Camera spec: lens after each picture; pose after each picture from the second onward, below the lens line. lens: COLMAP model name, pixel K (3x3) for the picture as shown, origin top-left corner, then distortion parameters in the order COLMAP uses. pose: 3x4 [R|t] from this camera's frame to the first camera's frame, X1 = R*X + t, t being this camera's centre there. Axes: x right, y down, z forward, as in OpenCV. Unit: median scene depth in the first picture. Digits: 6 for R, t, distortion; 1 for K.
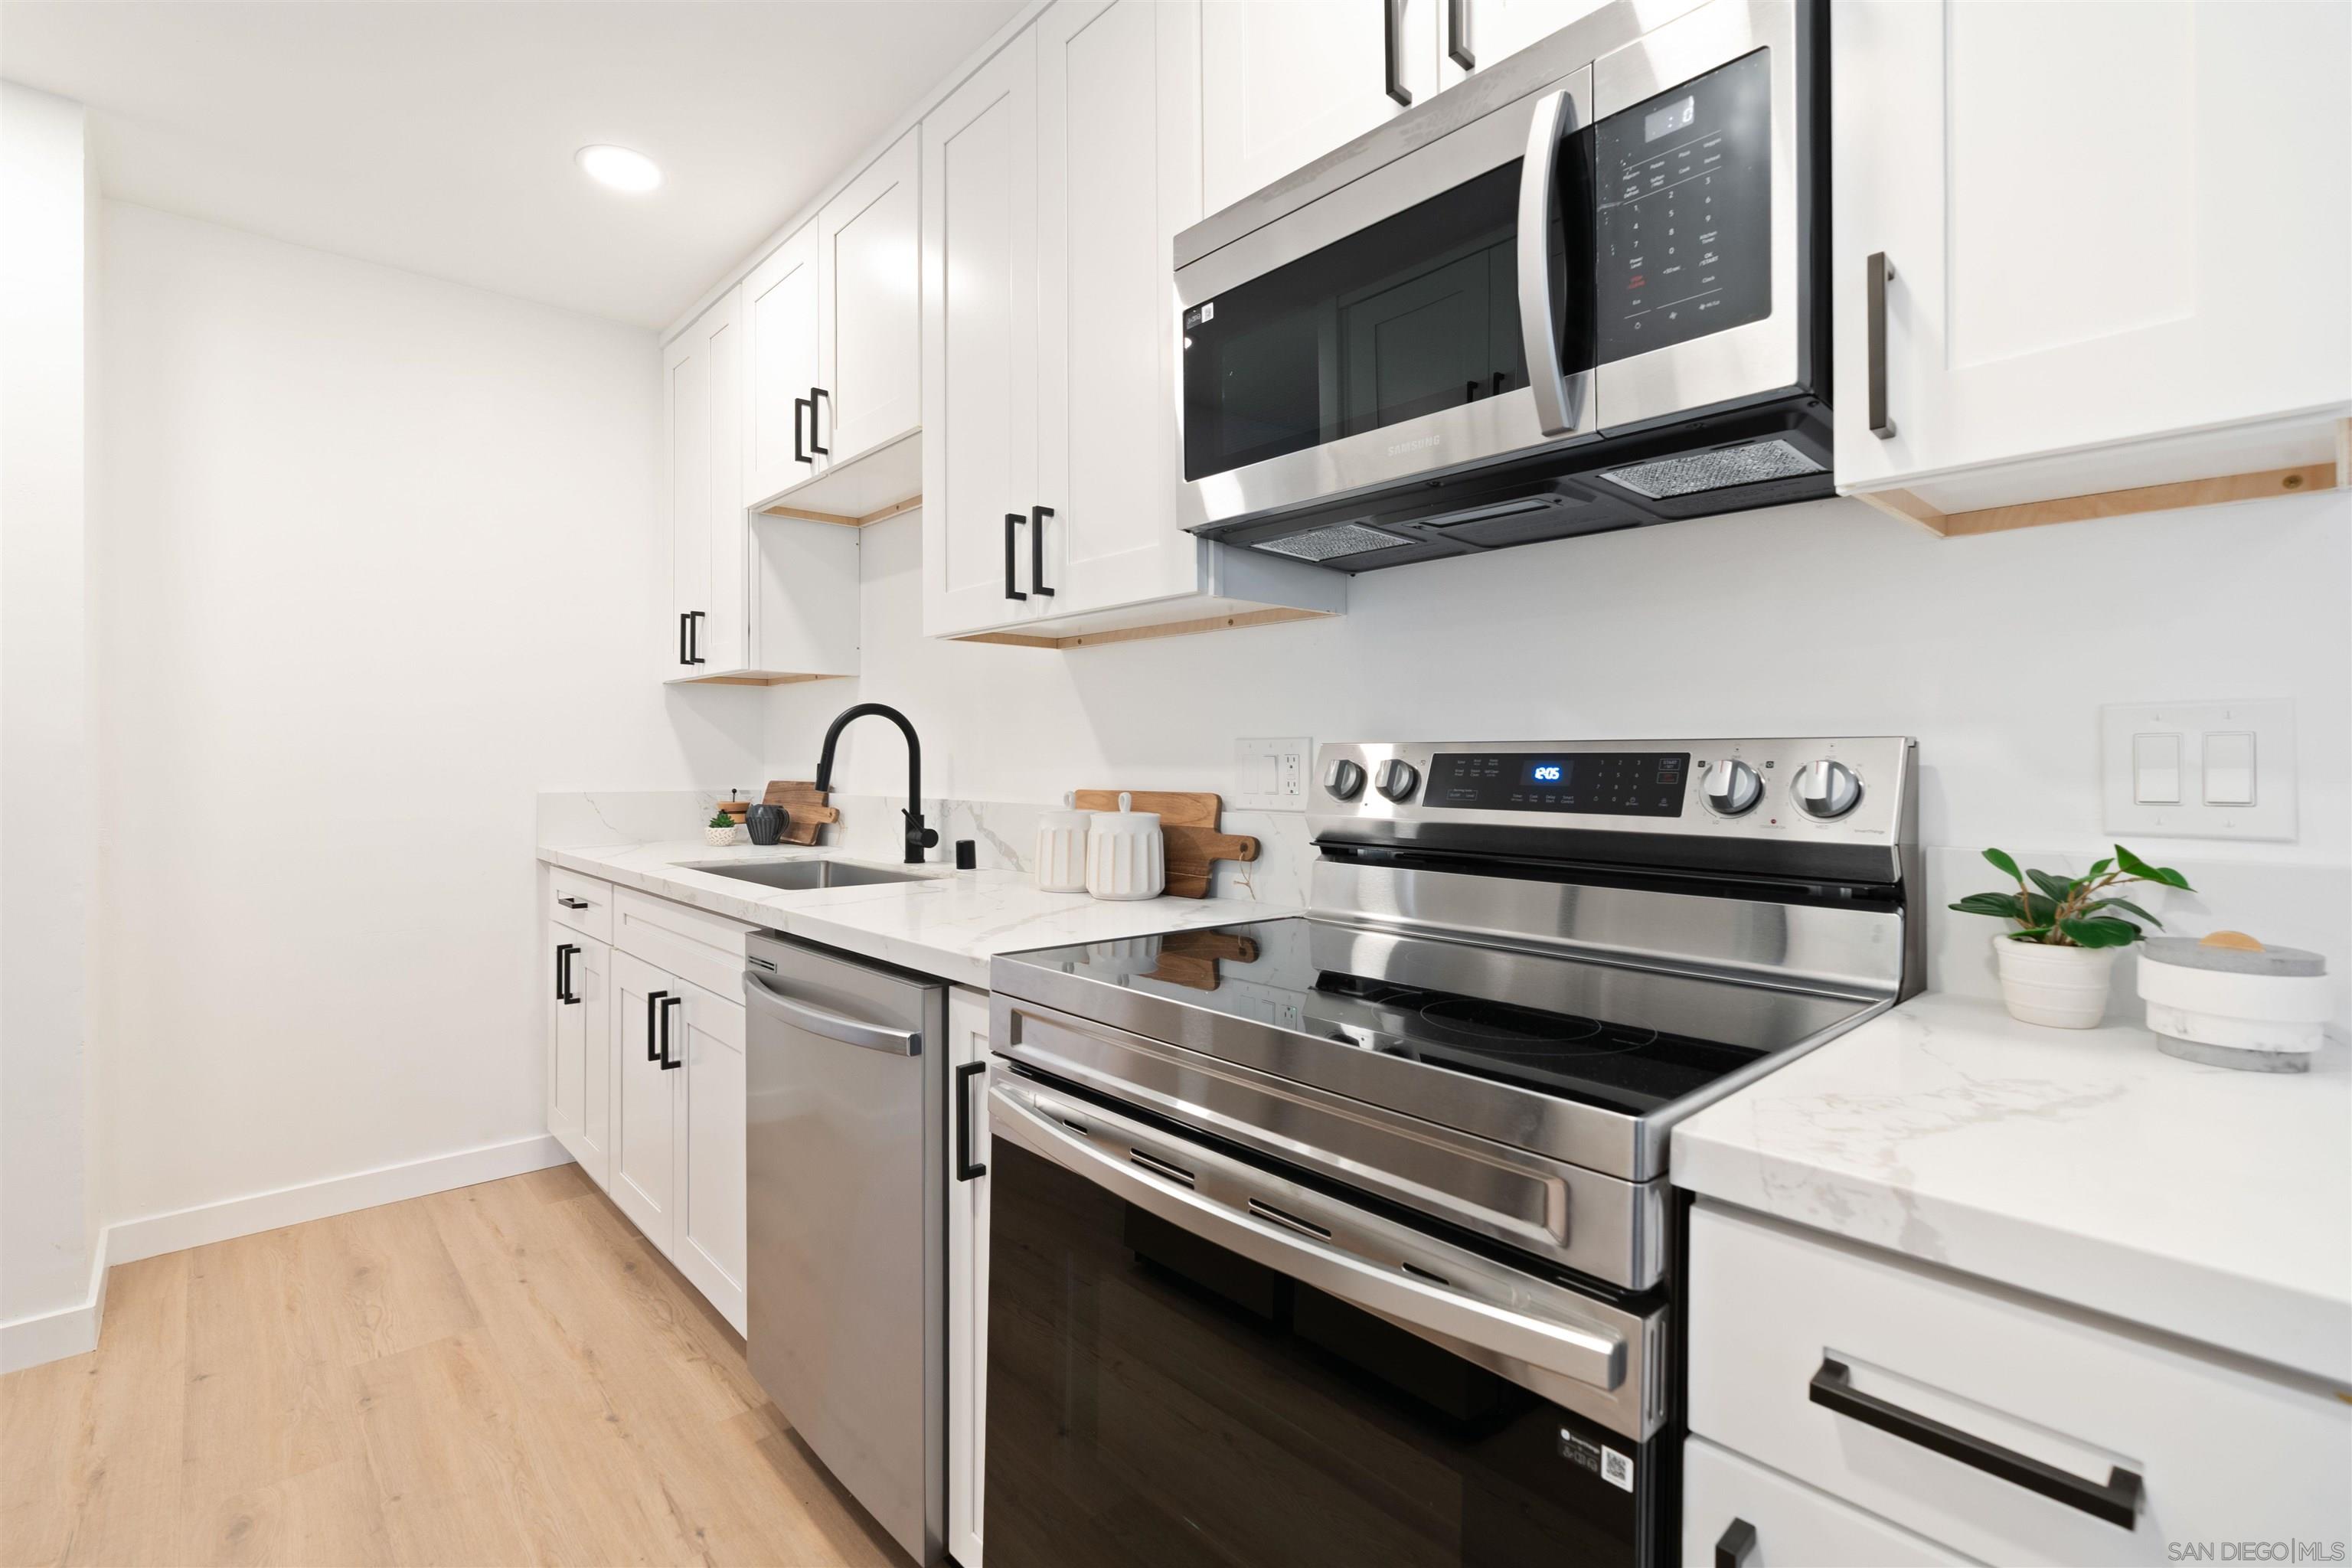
lens RADIAL K [[1077.9, 0, 1170.4], [0, 1077.9, 758.8], [0, 0, 1]] dist [0.000253, 0.000157]
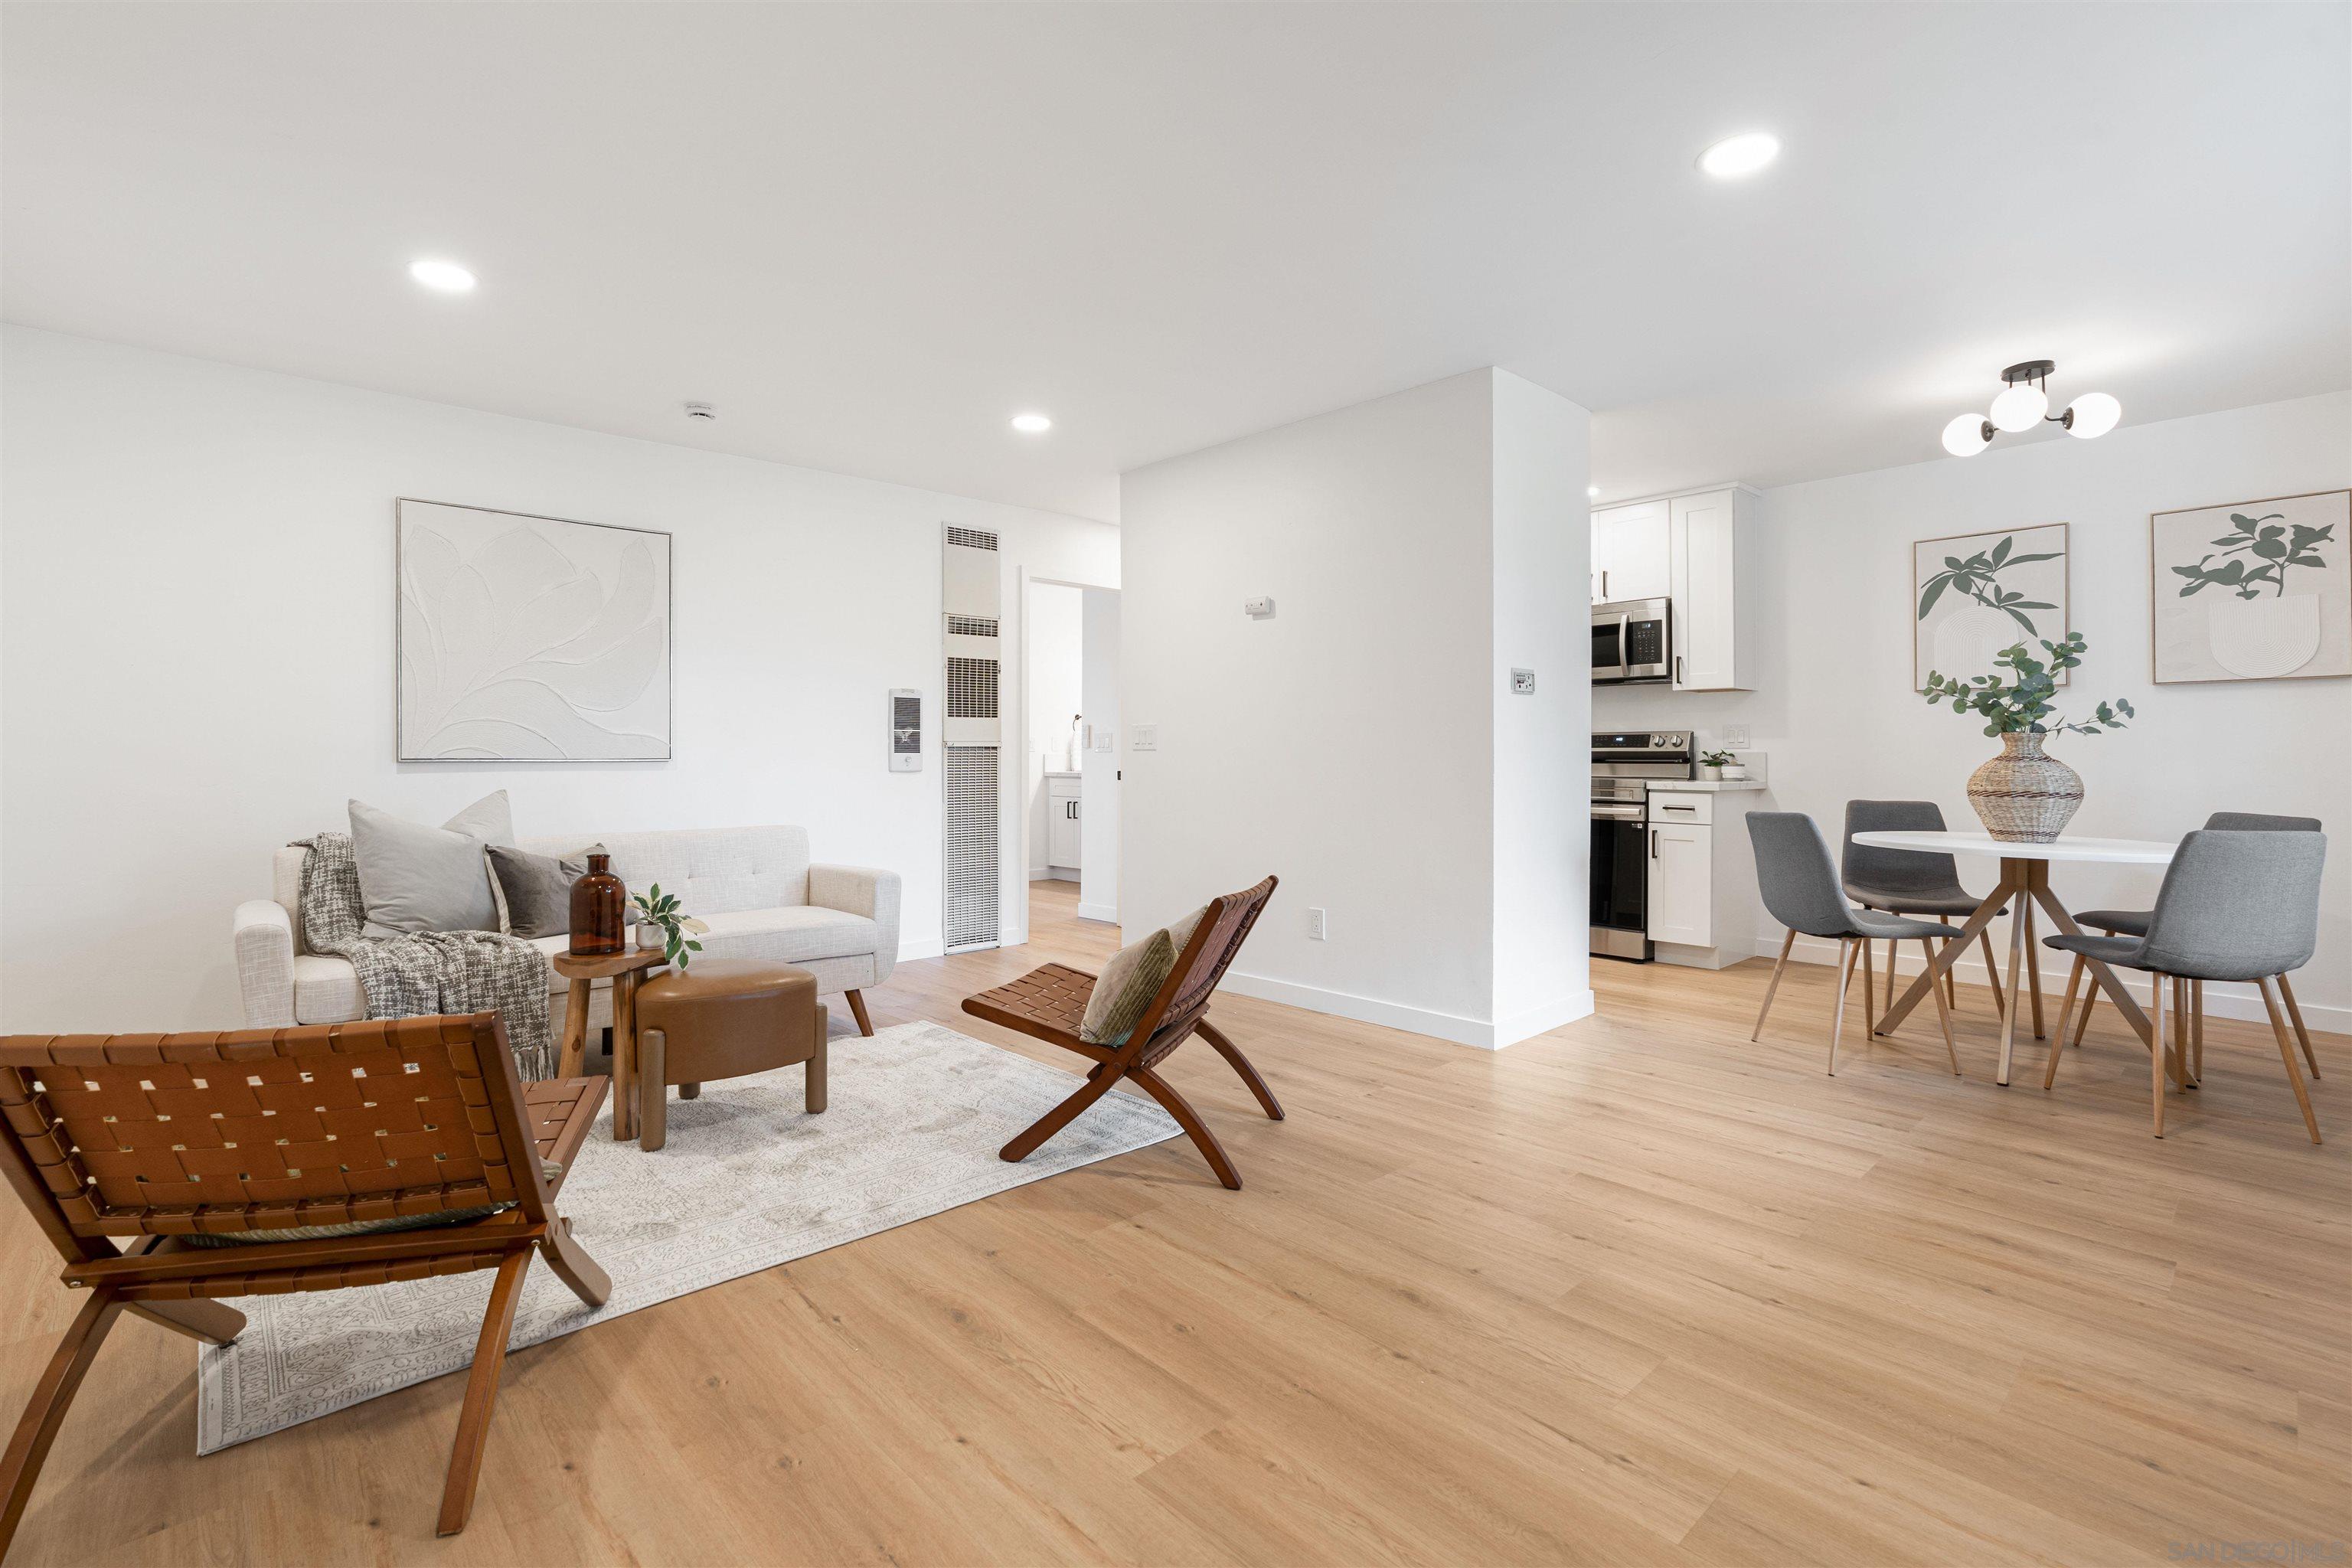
lens RADIAL K [[1073.8, 0, 1175.0], [0, 1073.8, 773.9], [0, 0, 1]] dist [-0.000535, -0.000040]
pose [[0.999775, 0.000264, 0.021200, -2.122703], [-0.000292, 0.999999, 0.001282, 0.201479], [-0.021200, -0.001288, 0.999774, -4.566967]]
